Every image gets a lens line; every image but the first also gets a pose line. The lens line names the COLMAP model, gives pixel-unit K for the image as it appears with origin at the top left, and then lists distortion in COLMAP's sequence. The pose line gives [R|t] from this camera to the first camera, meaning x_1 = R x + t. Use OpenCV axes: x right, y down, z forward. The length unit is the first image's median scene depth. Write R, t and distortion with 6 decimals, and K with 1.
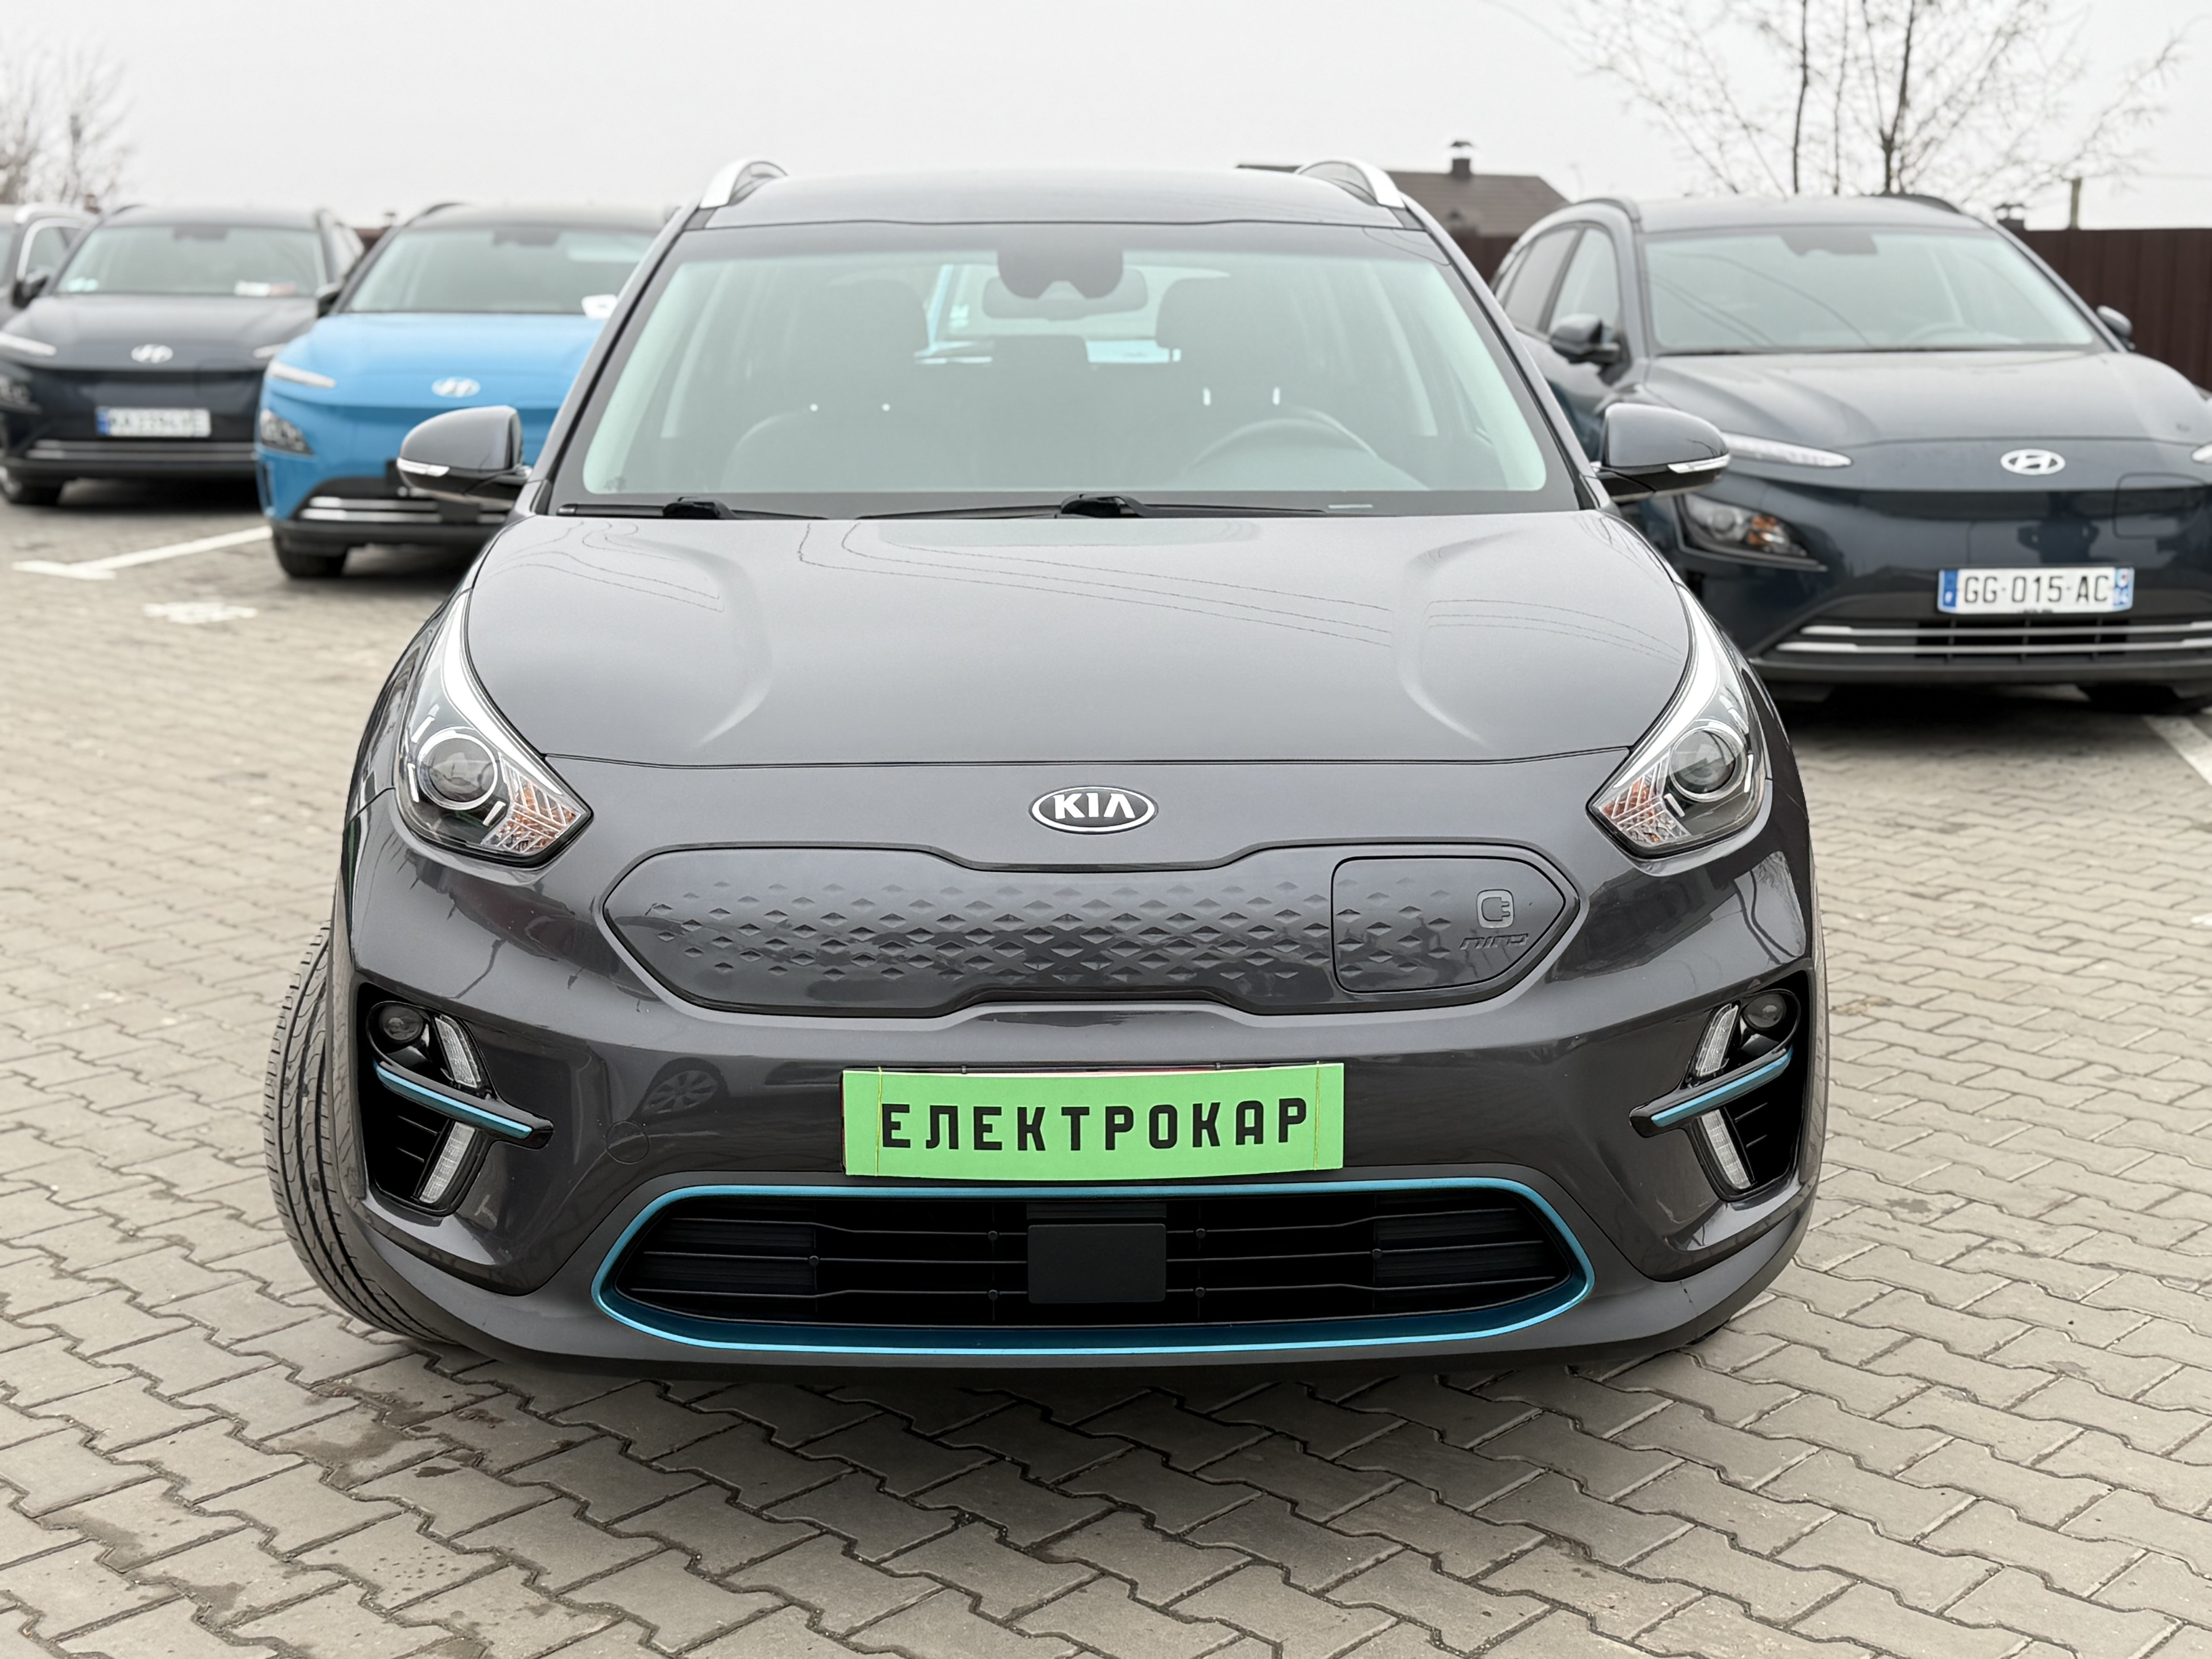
lens RADIAL K [[2797.2, 0, 1142.8], [0, 2797.2, 828.5], [0, 0, 1]] dist [0.182212, -0.367177]
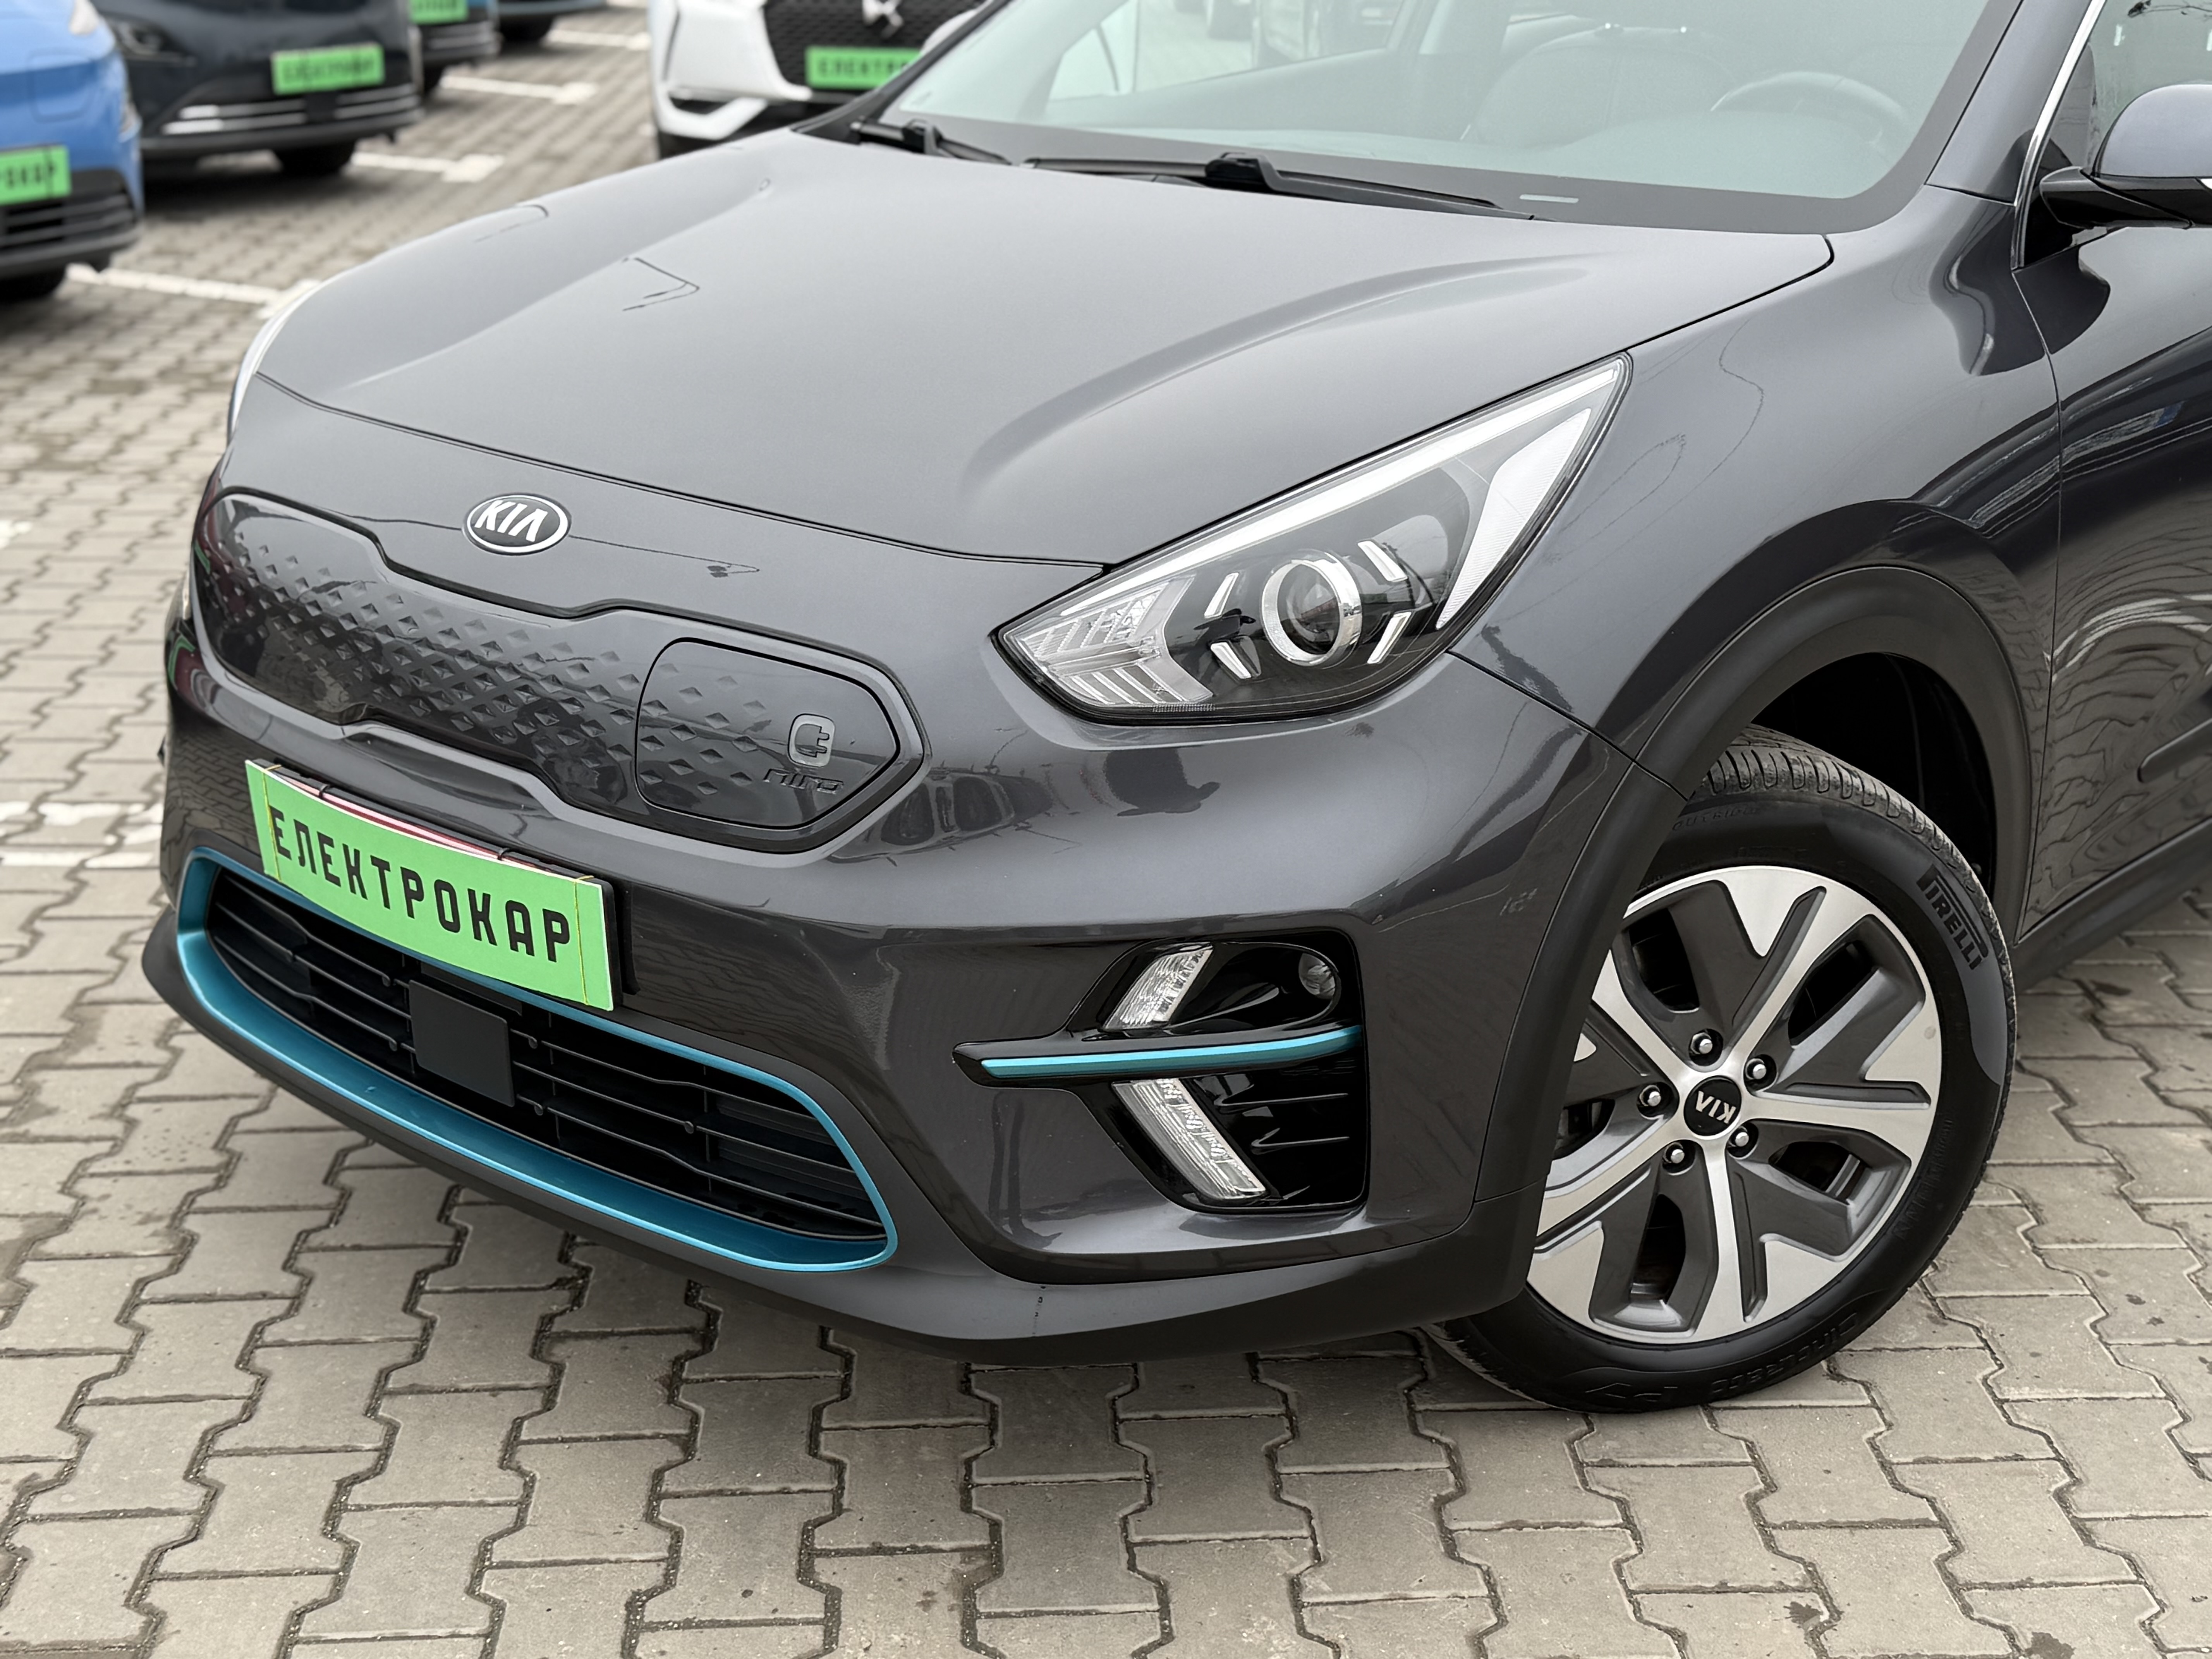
lens RADIAL K [[2797.2, 0, 1142.8], [0, 2797.2, 828.5], [0, 0, 1]] dist [0.182212, -0.367177]
pose [[0.756661, 0.228730, -0.612493, 0.677455], [-0.158148, 0.973020, 0.167992, -0.091842], [0.634393, -0.030249, 0.772419, 0.473780]]
